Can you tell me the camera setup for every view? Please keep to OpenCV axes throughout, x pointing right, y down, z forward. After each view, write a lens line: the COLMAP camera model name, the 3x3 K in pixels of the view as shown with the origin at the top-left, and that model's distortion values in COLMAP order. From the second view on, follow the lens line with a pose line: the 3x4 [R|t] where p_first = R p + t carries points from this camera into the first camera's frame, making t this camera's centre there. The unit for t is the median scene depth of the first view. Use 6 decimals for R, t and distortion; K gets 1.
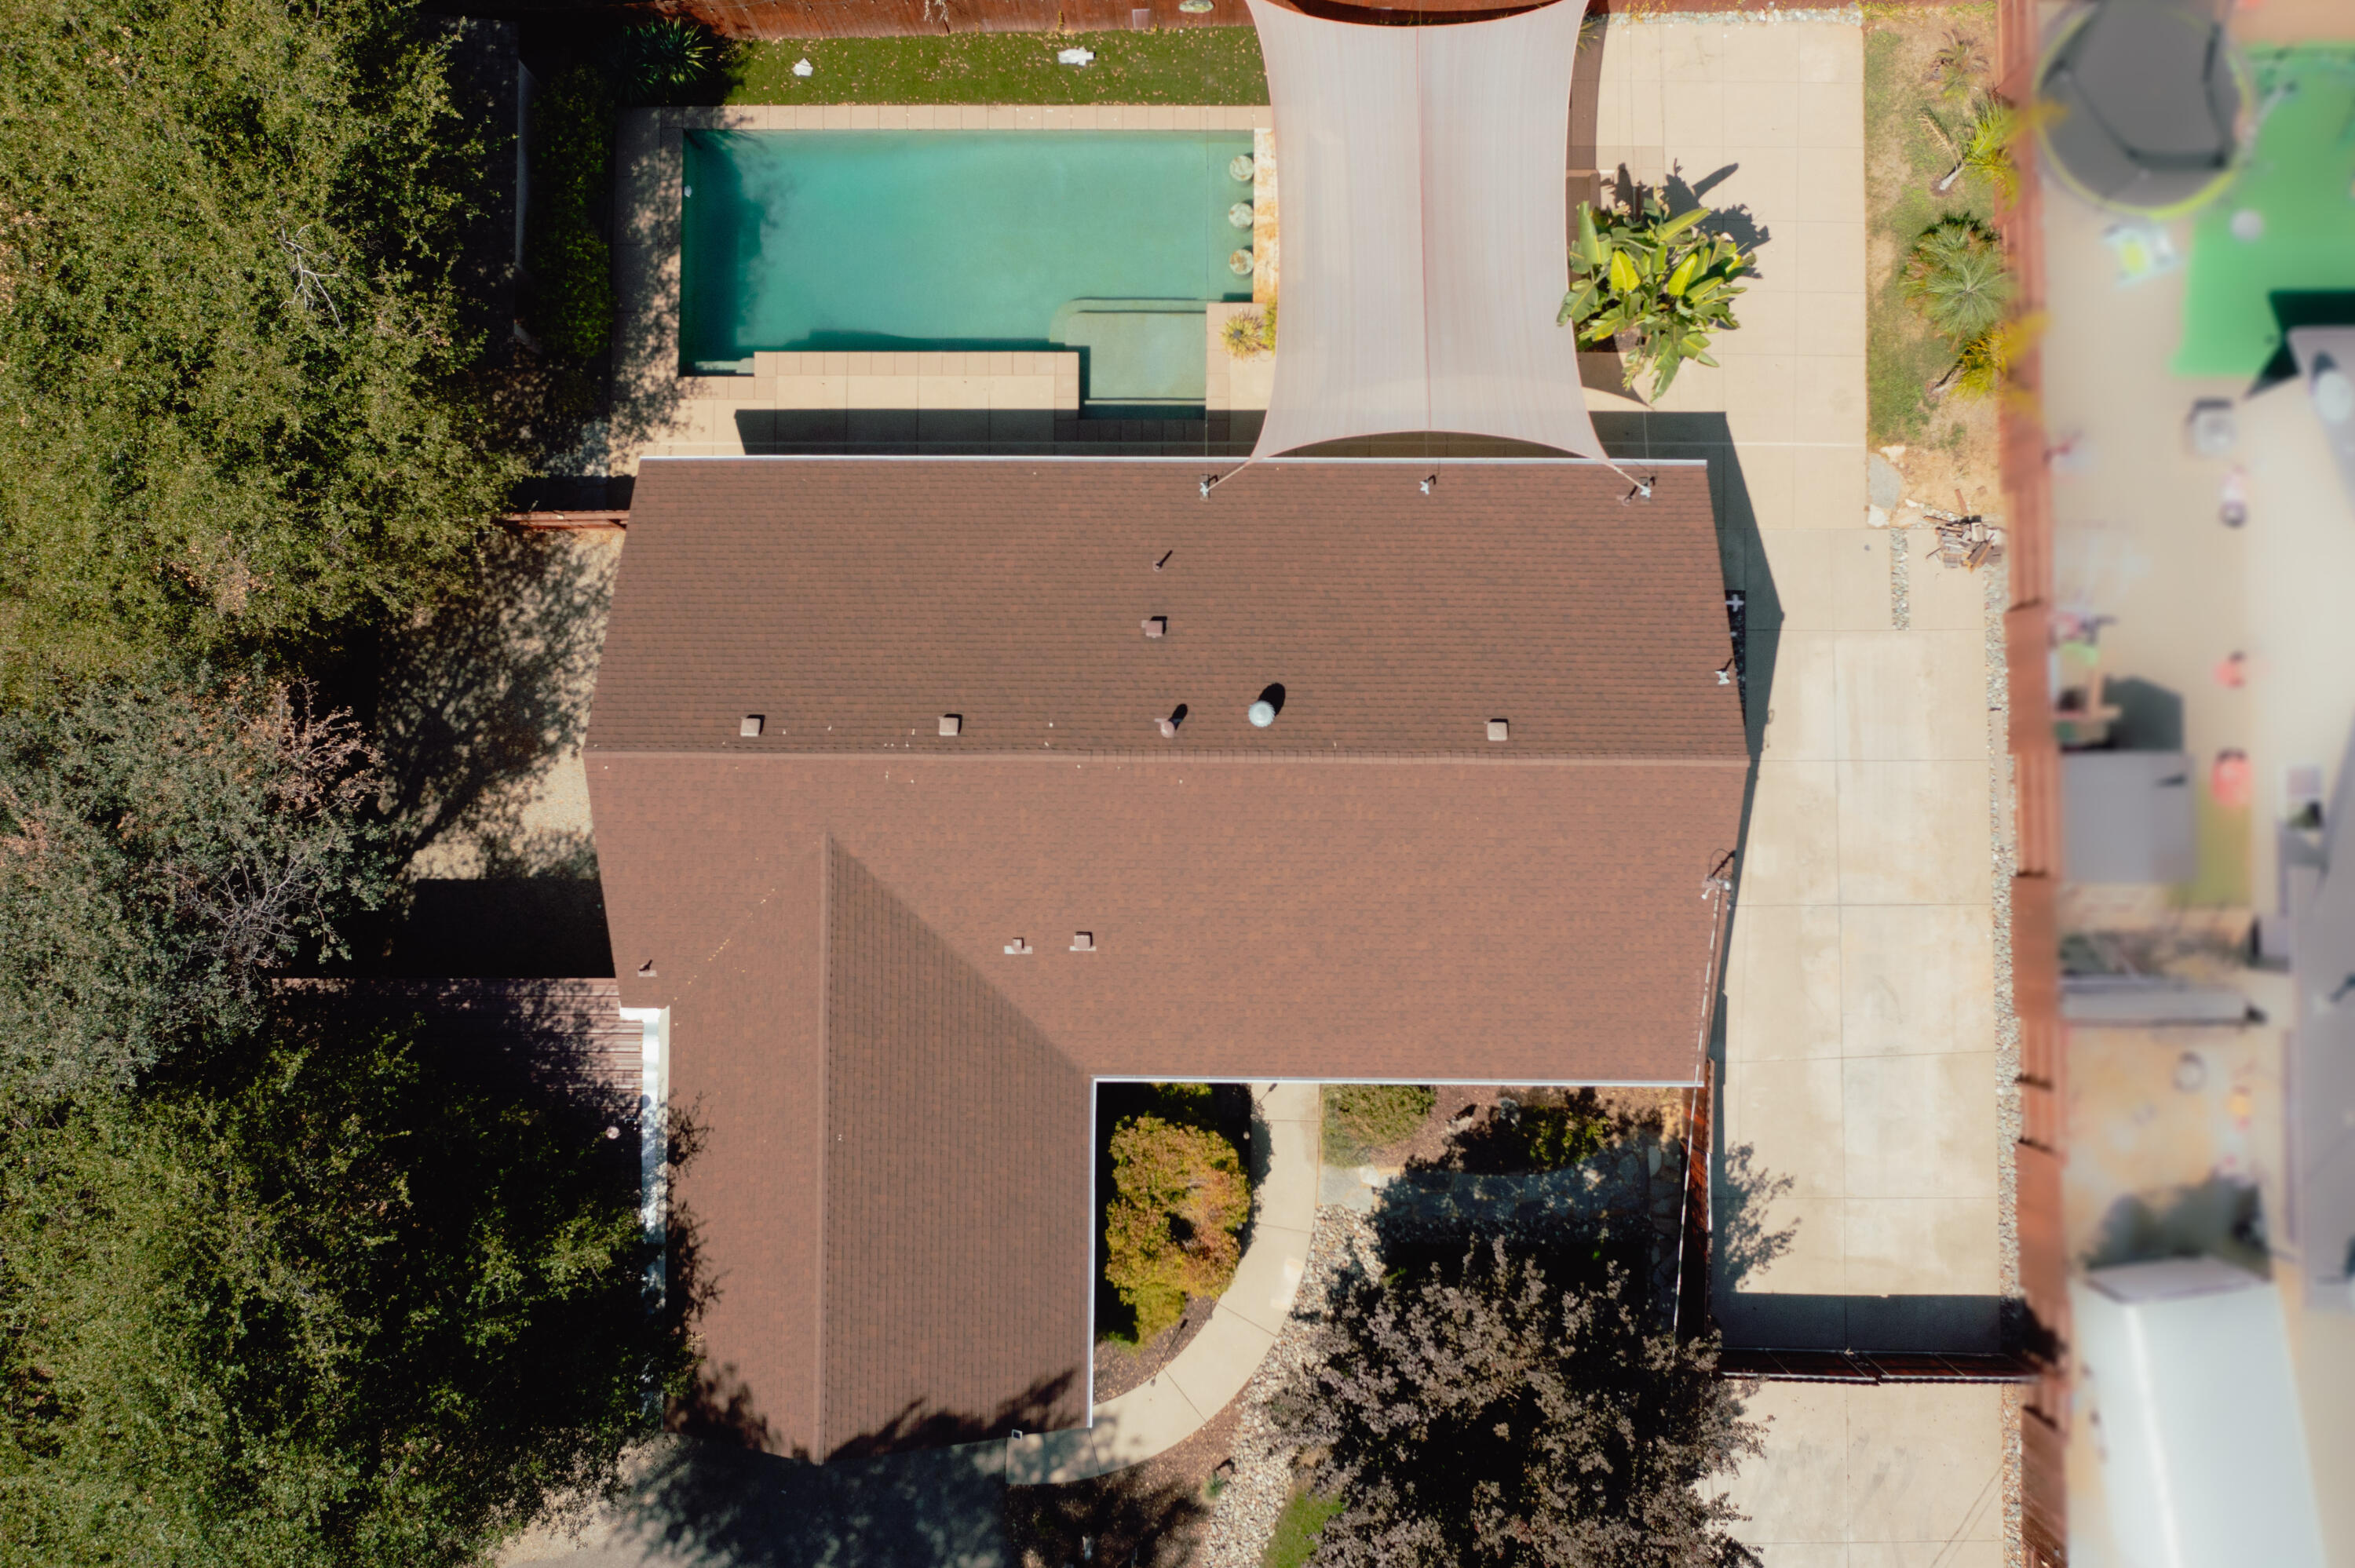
lens RADIAL K [[1839.9, 0, 1184.3], [0, 1839.9, 790.1], [0, 0, 1]] dist [0.003800, 0.002192]
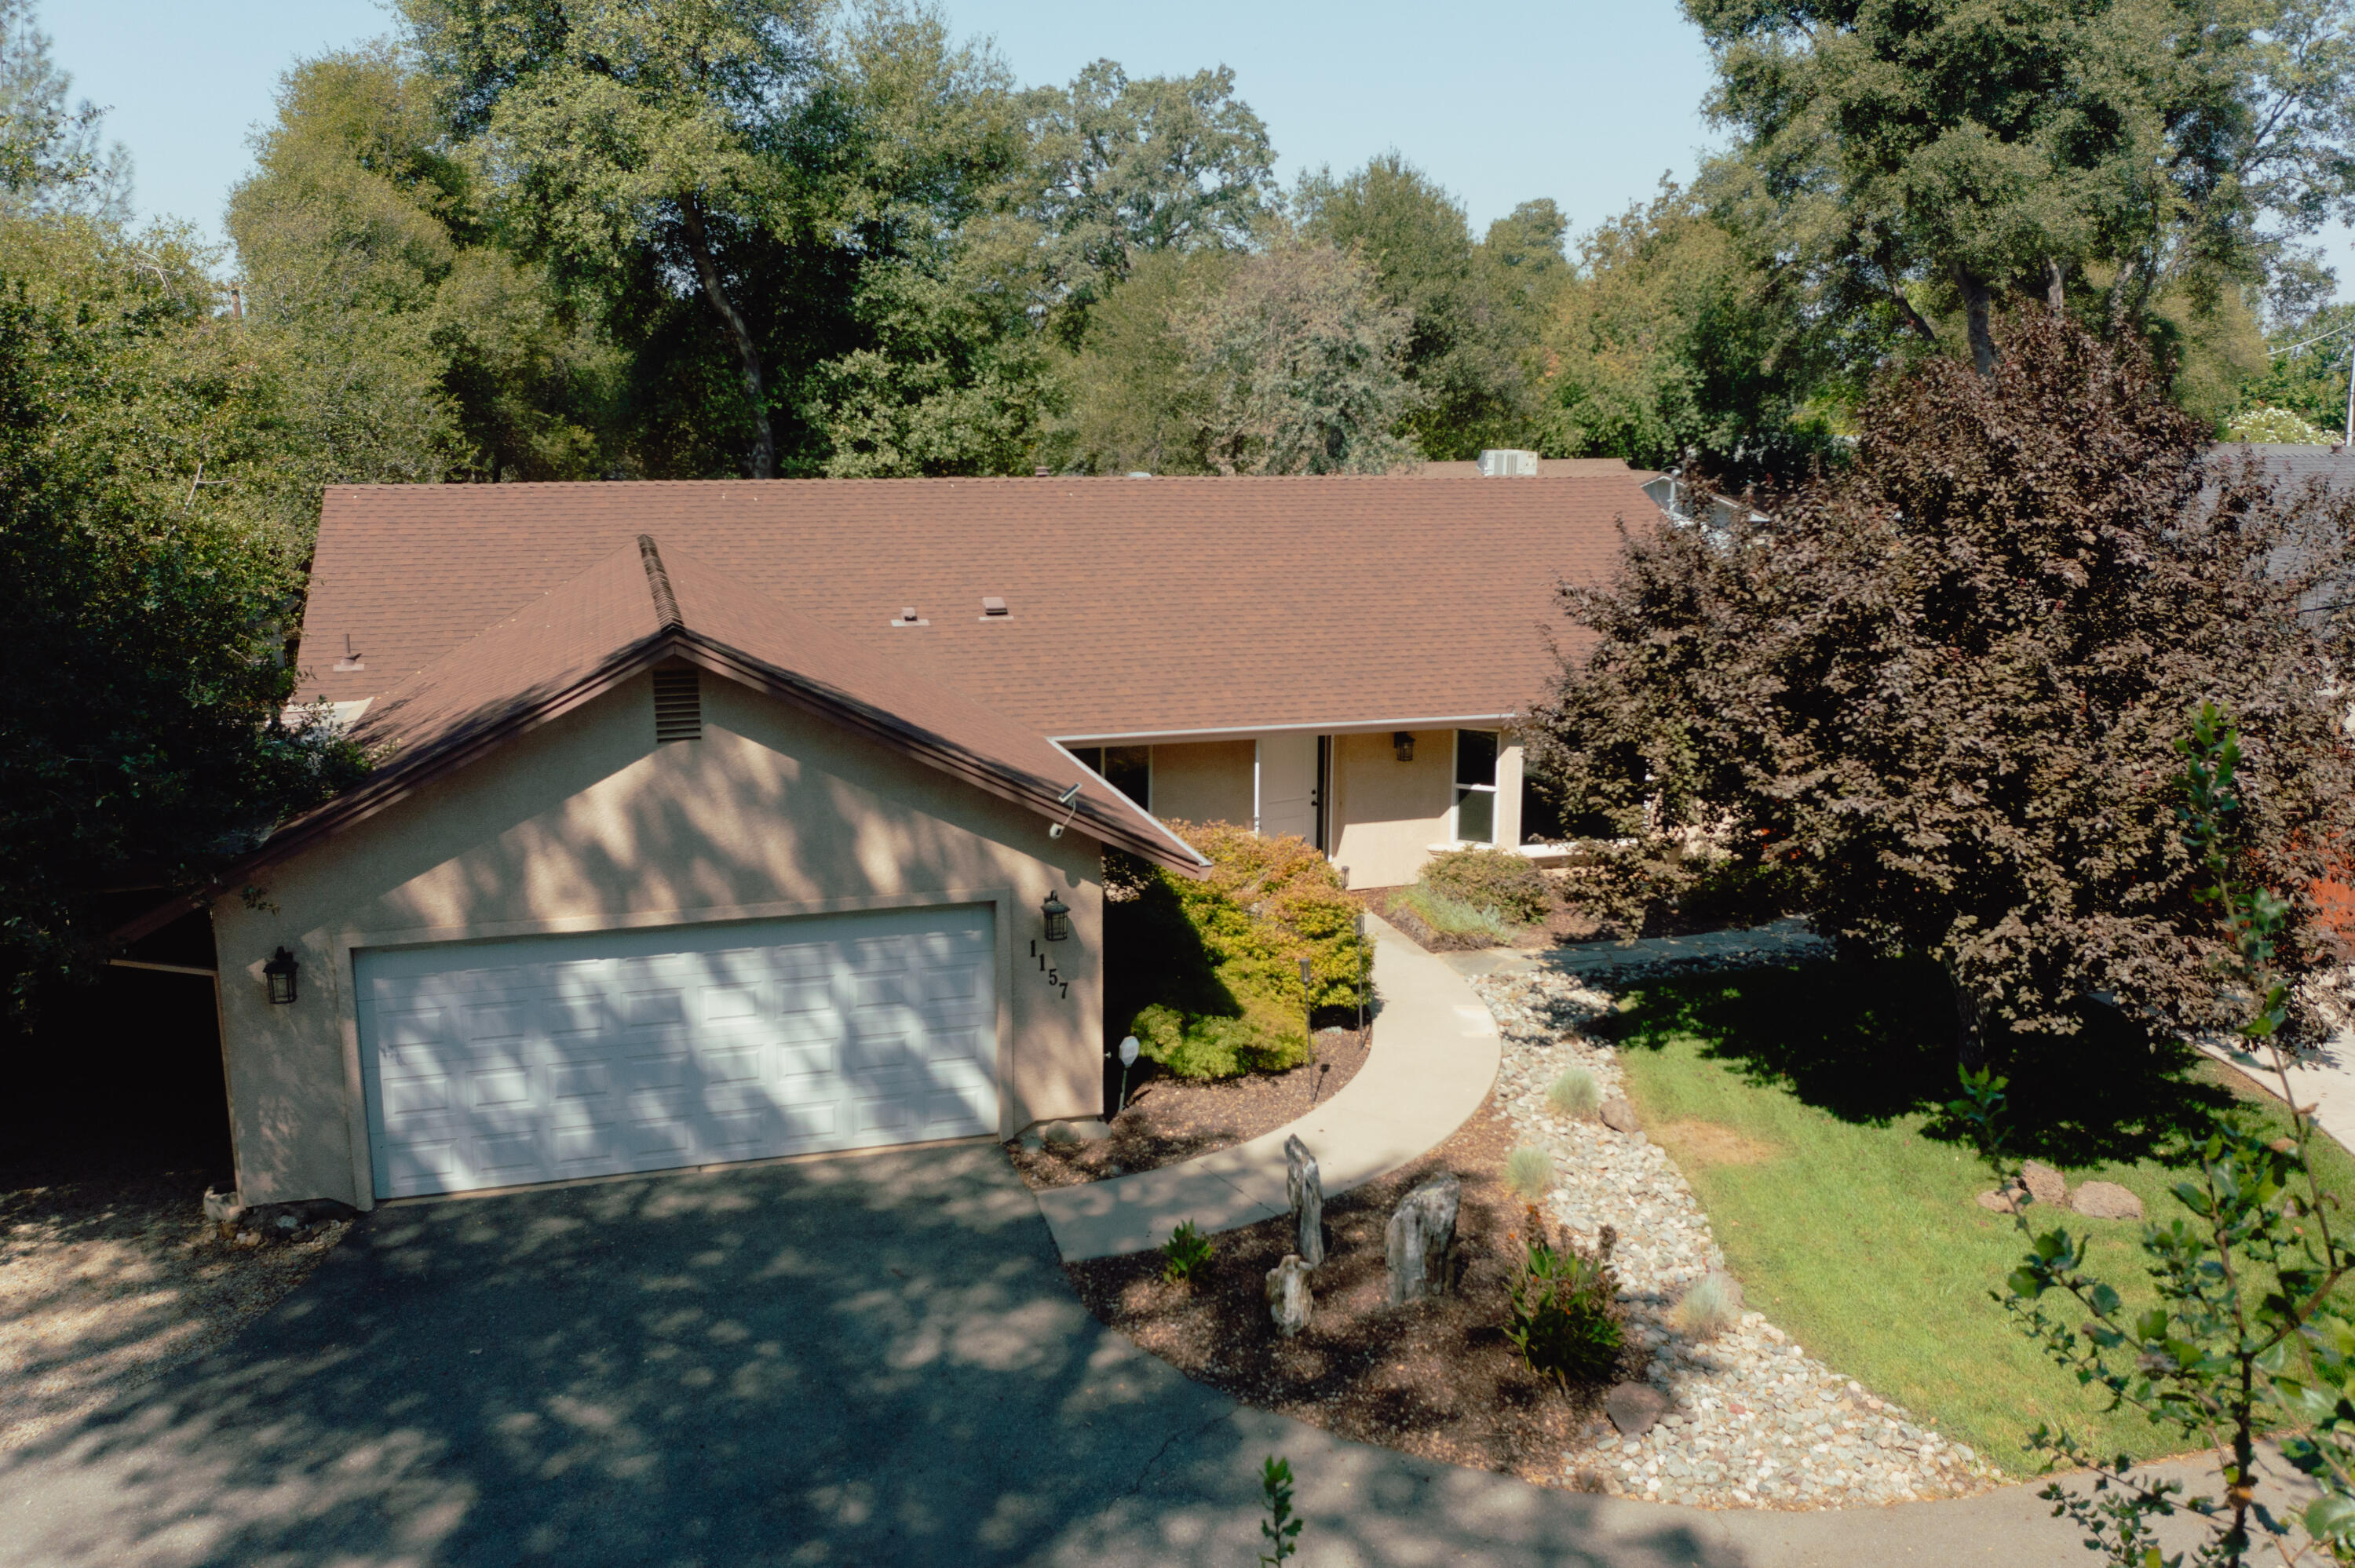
lens RADIAL K [[1961.5, 0, 1199.0], [0, 1961.5, 785.1], [0, 0, 1]] dist [0.010680, 0.003710]
pose [[0.960818, -0.053186, 0.272028, -0.183590], [0.276995, 0.219964, -0.935355, 0.802742], [-0.010089, 0.974057, 0.226078, 0.830624]]
